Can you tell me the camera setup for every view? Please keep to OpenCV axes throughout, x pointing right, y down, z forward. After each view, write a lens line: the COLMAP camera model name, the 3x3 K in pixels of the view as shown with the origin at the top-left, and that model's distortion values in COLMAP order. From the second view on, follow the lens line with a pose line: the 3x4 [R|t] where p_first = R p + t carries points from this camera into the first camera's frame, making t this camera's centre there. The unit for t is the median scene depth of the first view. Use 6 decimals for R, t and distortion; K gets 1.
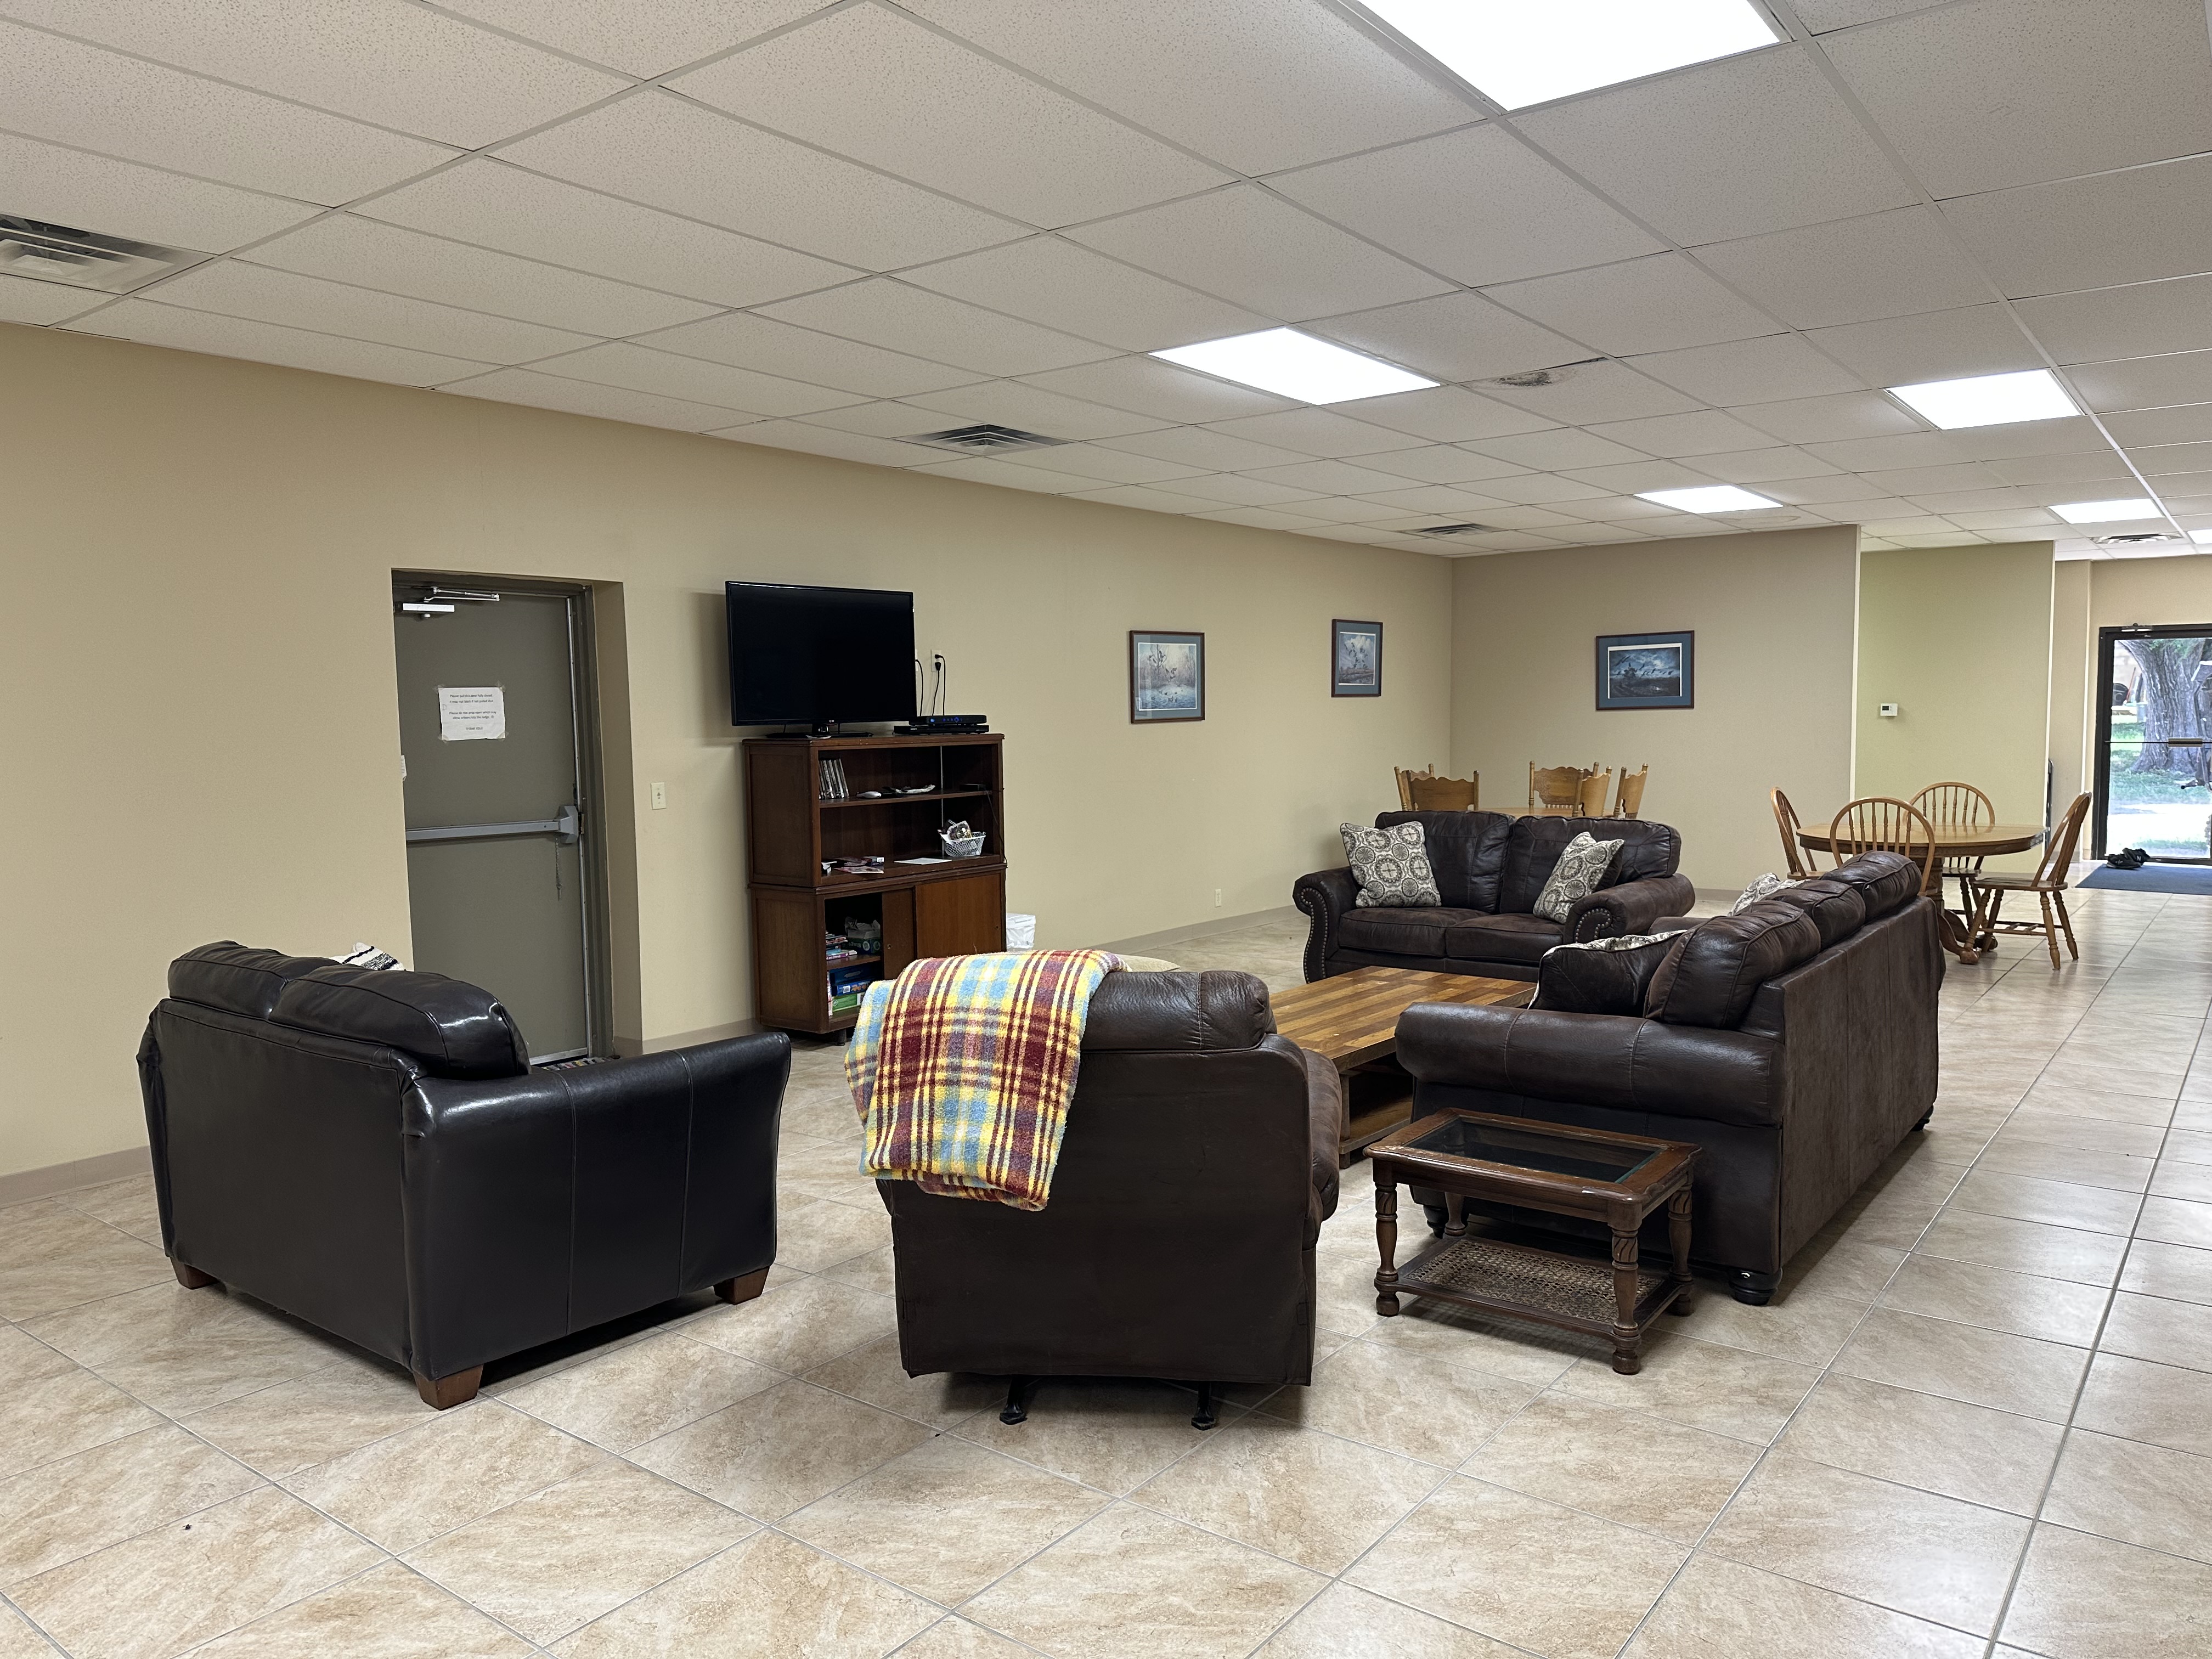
lens RADIAL K [[1555.9, 0, 1108.4], [0, 1555.9, 827.6], [0, 0, 1]] dist [0.042740, -0.052879]
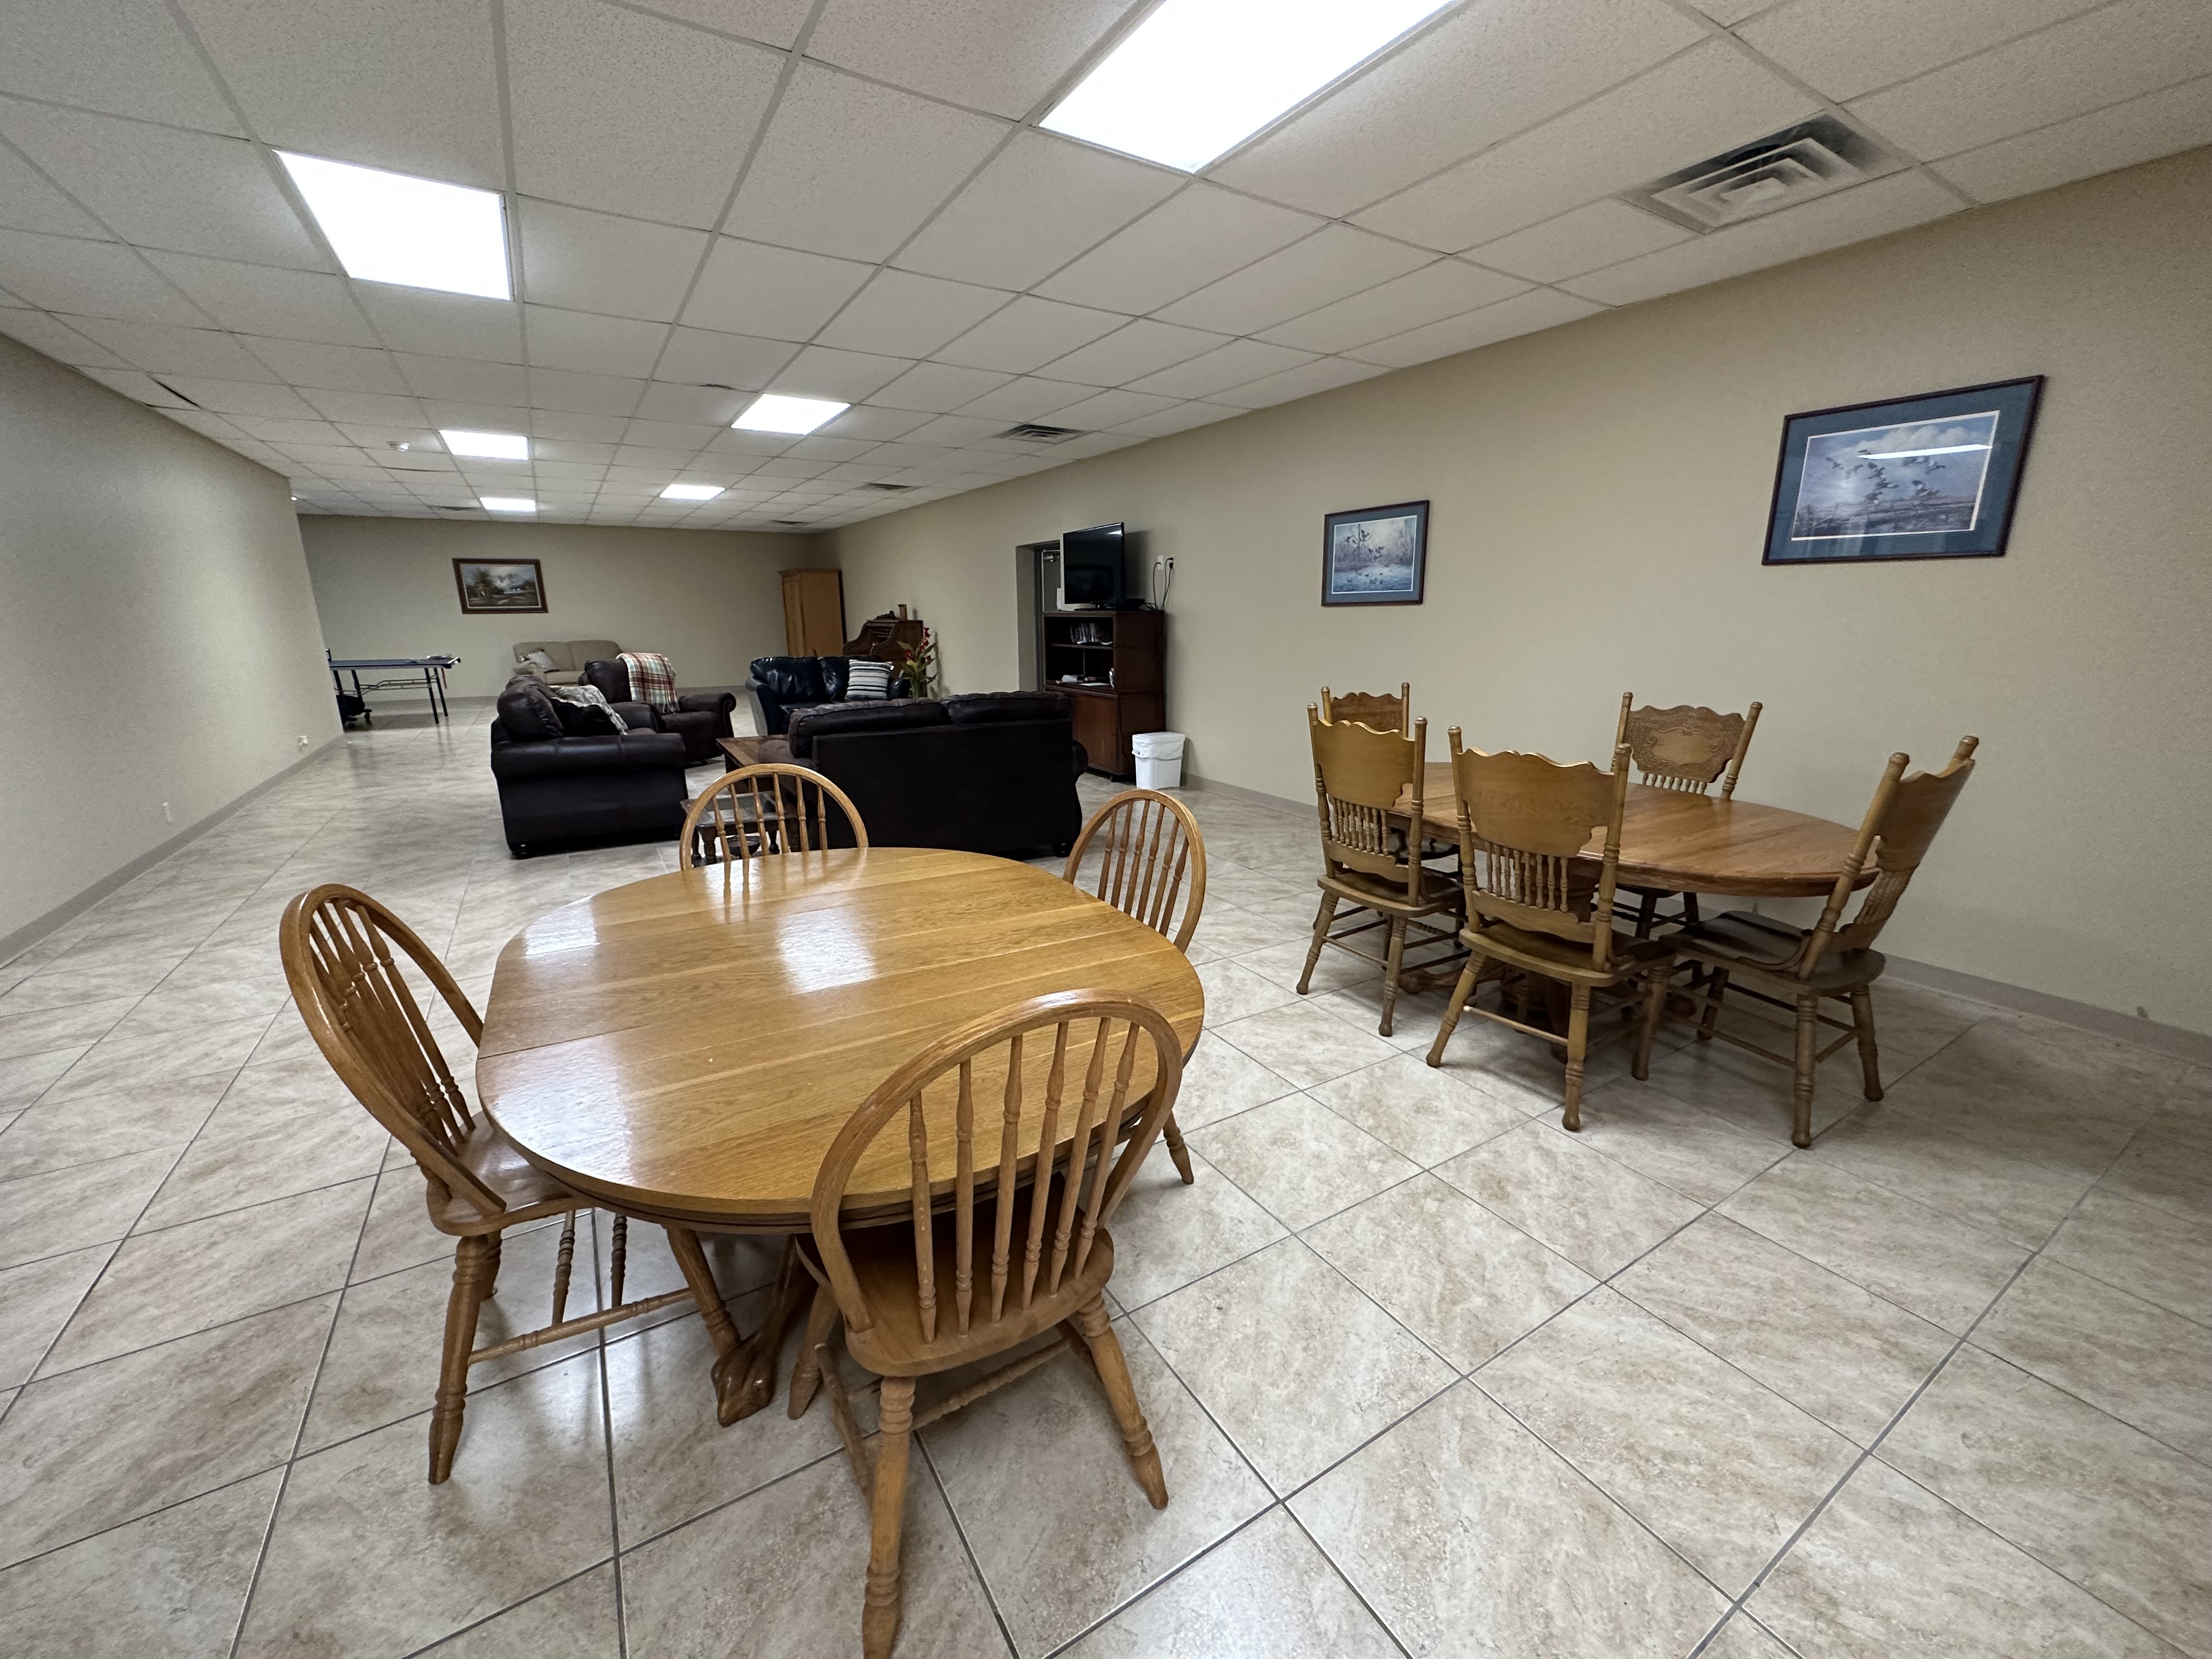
lens RADIAL K [[884.5, 0, 1110.4], [0, 884.5, 830.4], [0, 0, 1]] dist [-0.008398, 0.002156]
pose [[-0.357809, 0.242785, -0.901681, 0.634168], [-0.059227, 0.957764, 0.281389, -0.079630], [0.931915, 0.154087, -0.328317, 1.060813]]
